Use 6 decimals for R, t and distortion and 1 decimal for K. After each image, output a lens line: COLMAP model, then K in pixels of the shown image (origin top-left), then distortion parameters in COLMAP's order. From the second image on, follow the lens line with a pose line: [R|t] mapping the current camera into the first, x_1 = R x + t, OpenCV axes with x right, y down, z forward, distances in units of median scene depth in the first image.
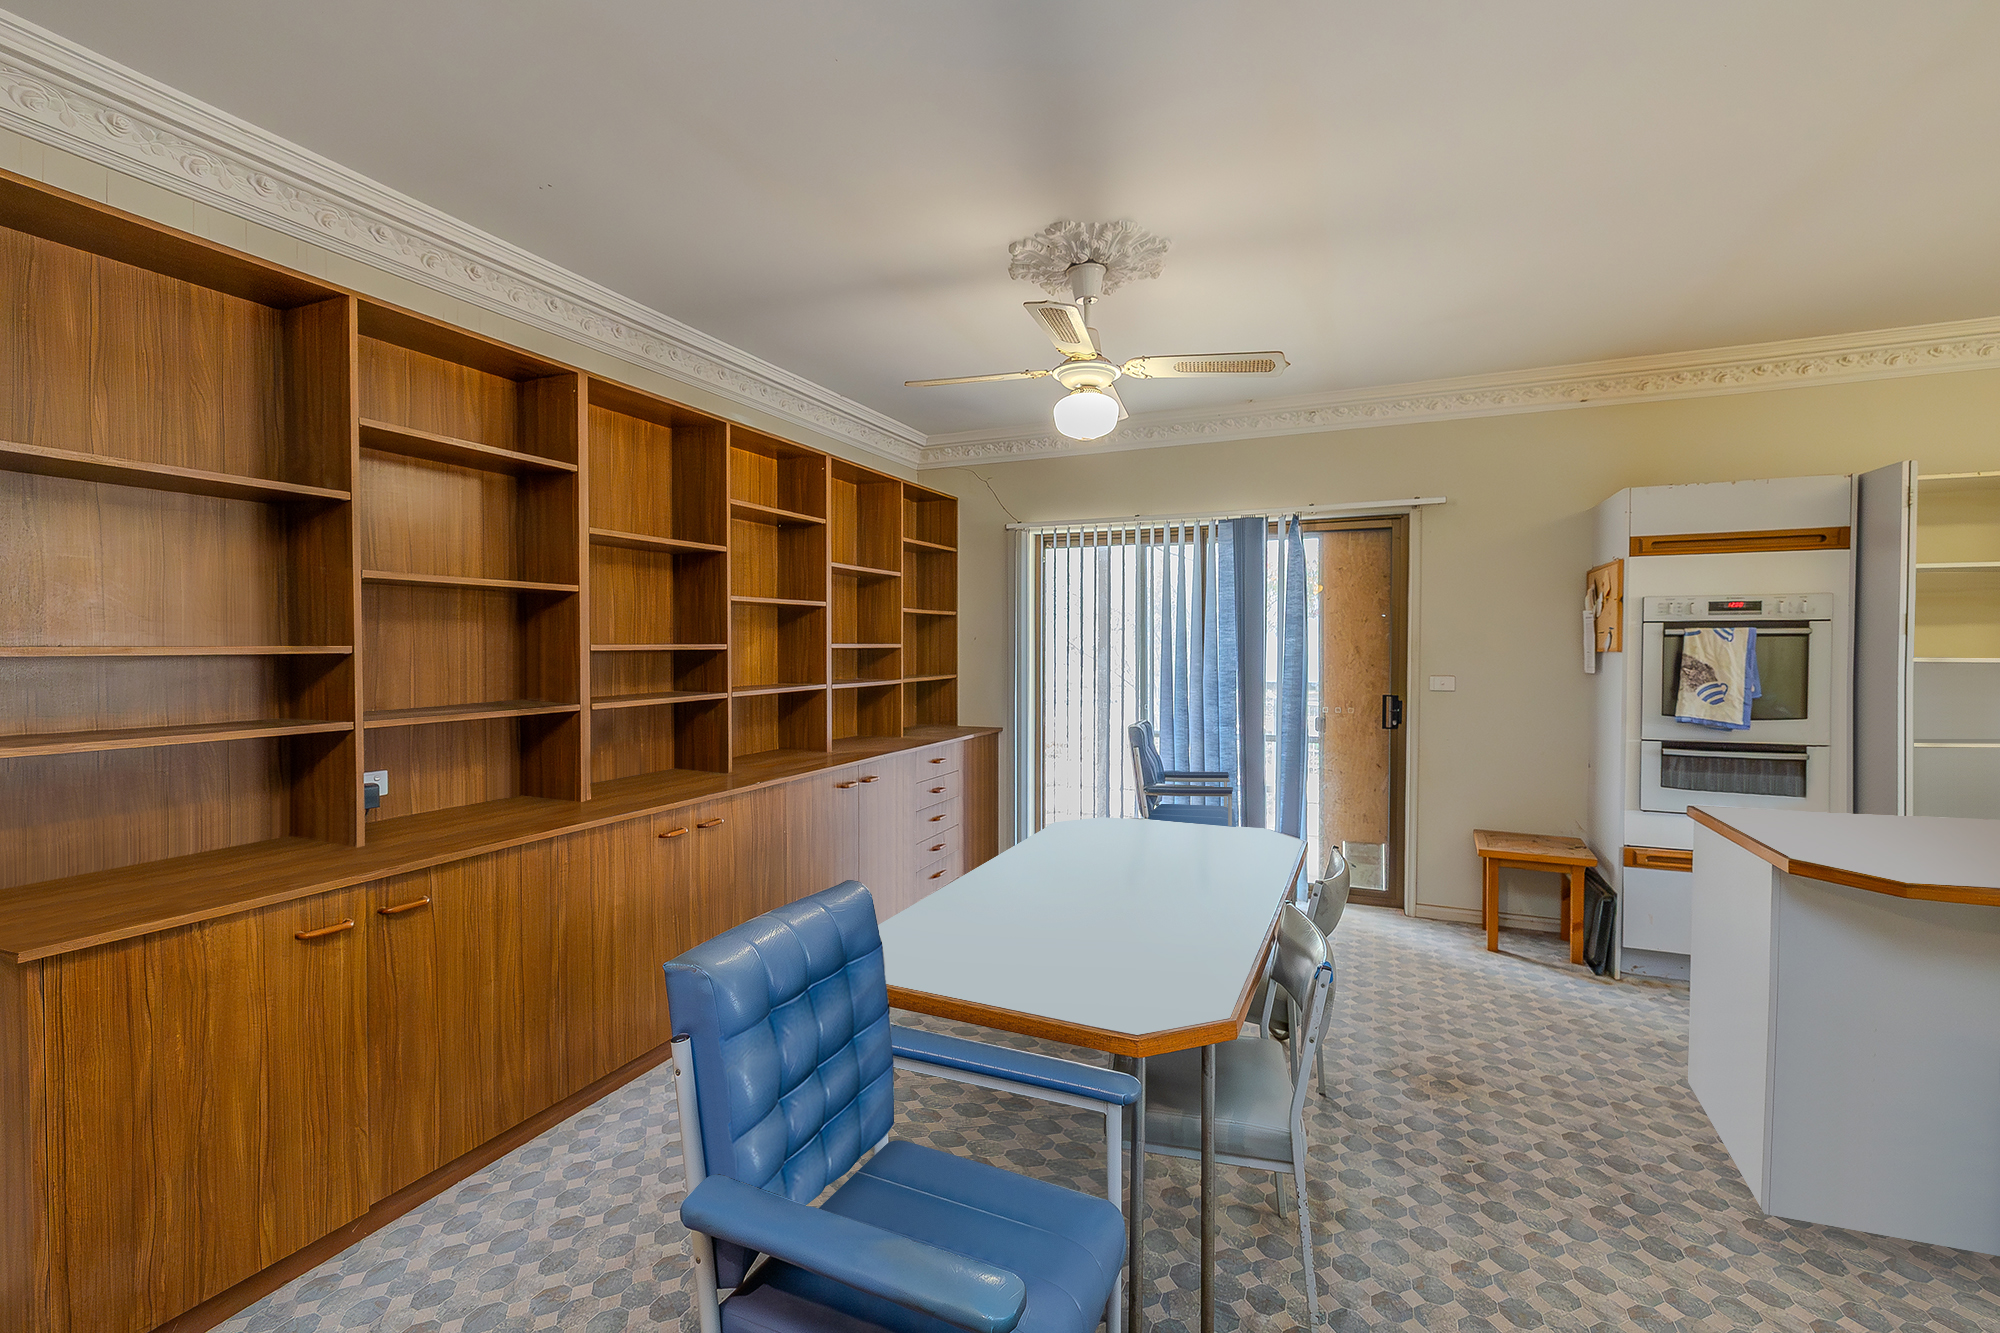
lens RADIAL K [[859.3, 0, 994.1], [0, 859.3, 662.7], [0, 0, 1]] dist [0.004632, -0.000976]
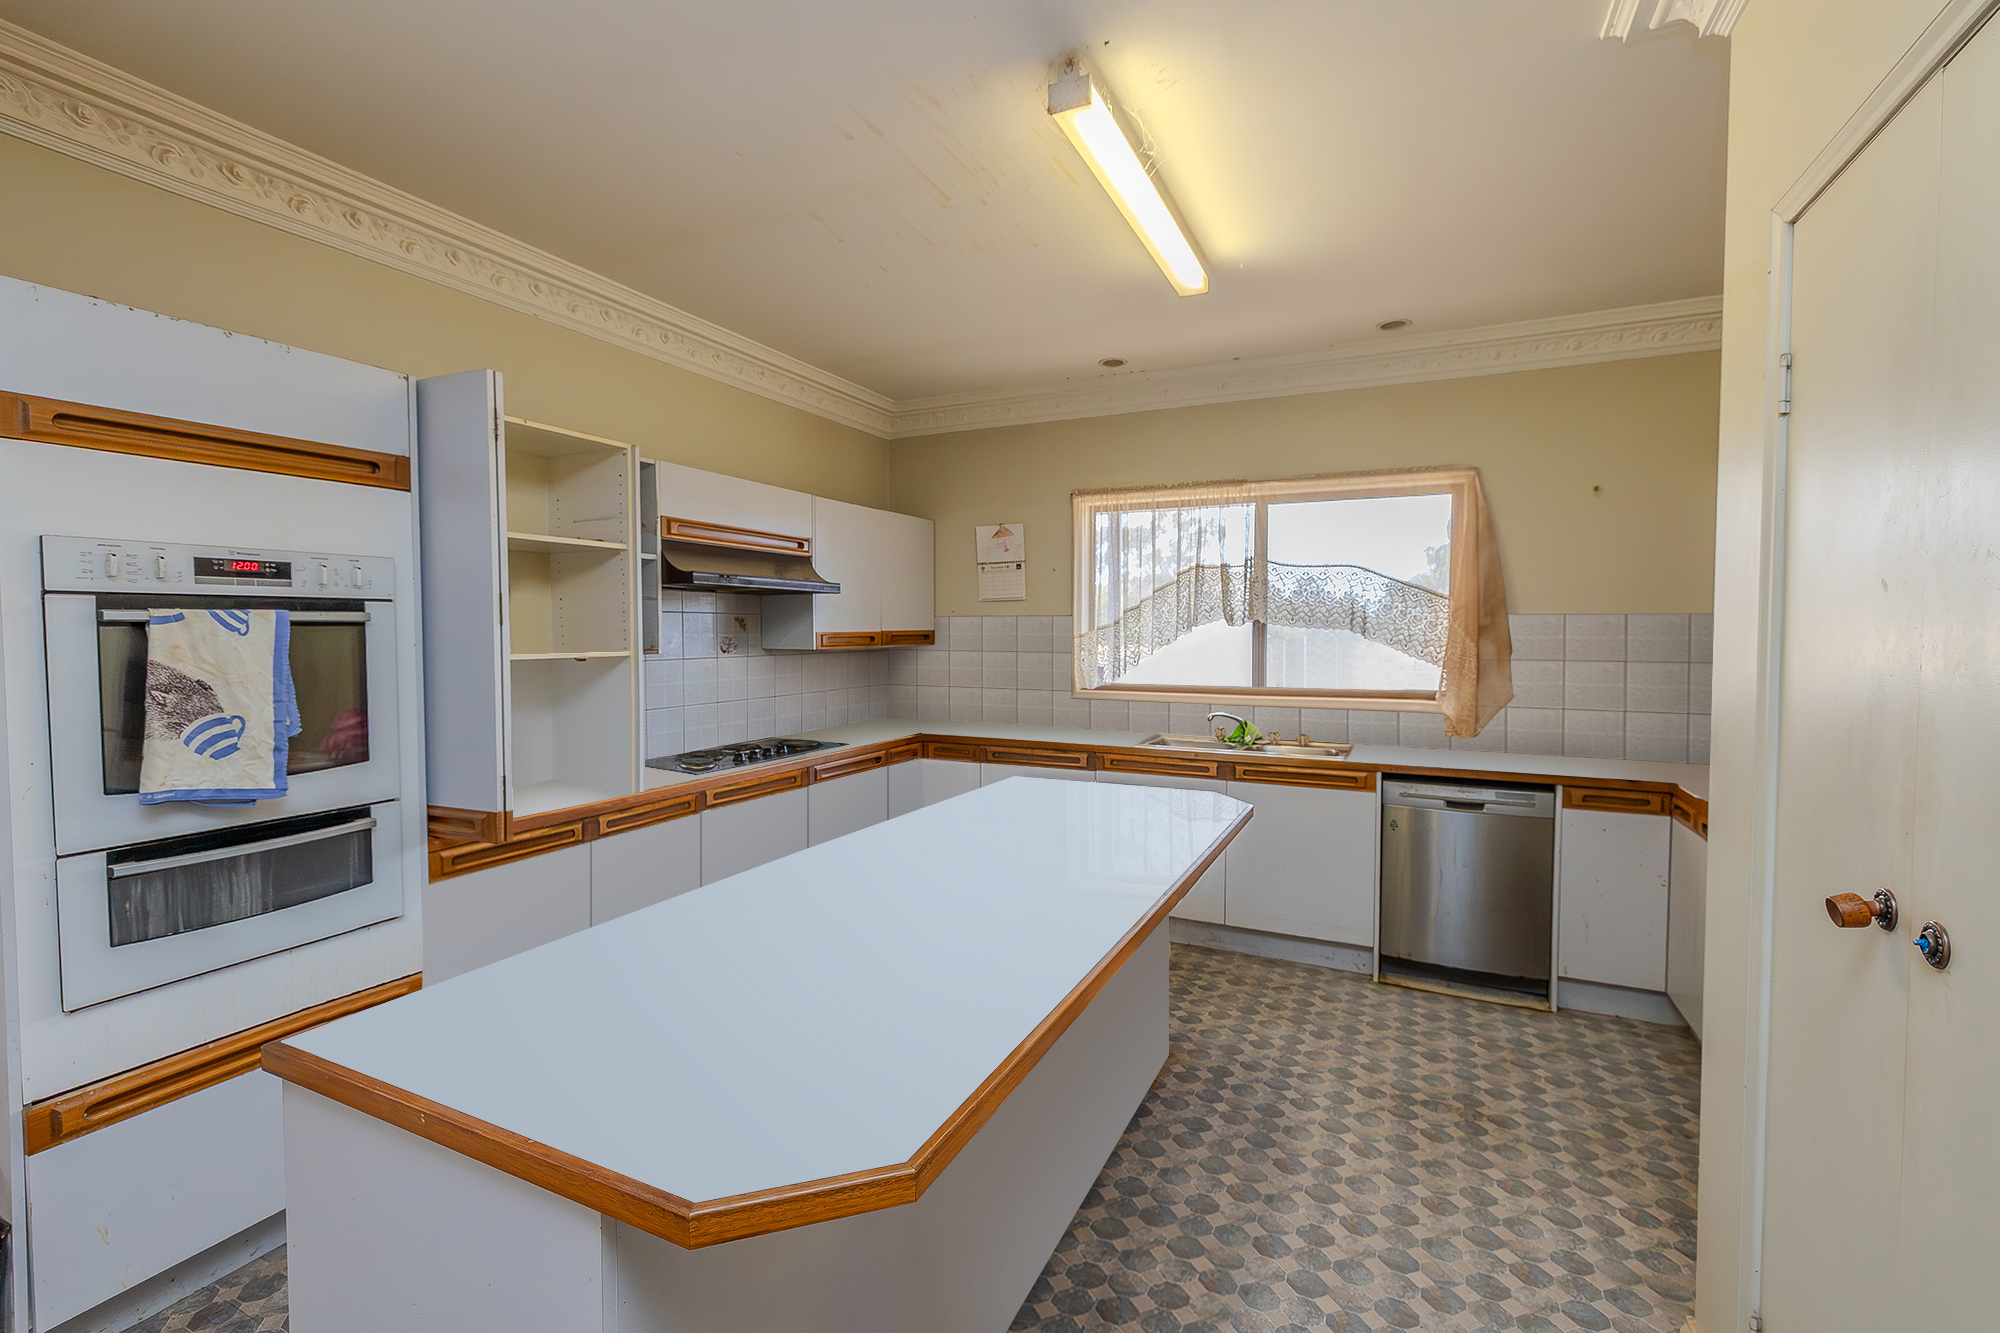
lens RADIAL K [[859.3, 0, 993.4], [0, 859.3, 664.2], [0, 0, 1]] dist [0.004632, -0.000976]
pose [[0.033256, -0.043839, 0.998485, 0.339325], [0.021227, 0.998843, 0.043147, -0.019714], [-0.999221, 0.019760, 0.034149, 0.518888]]
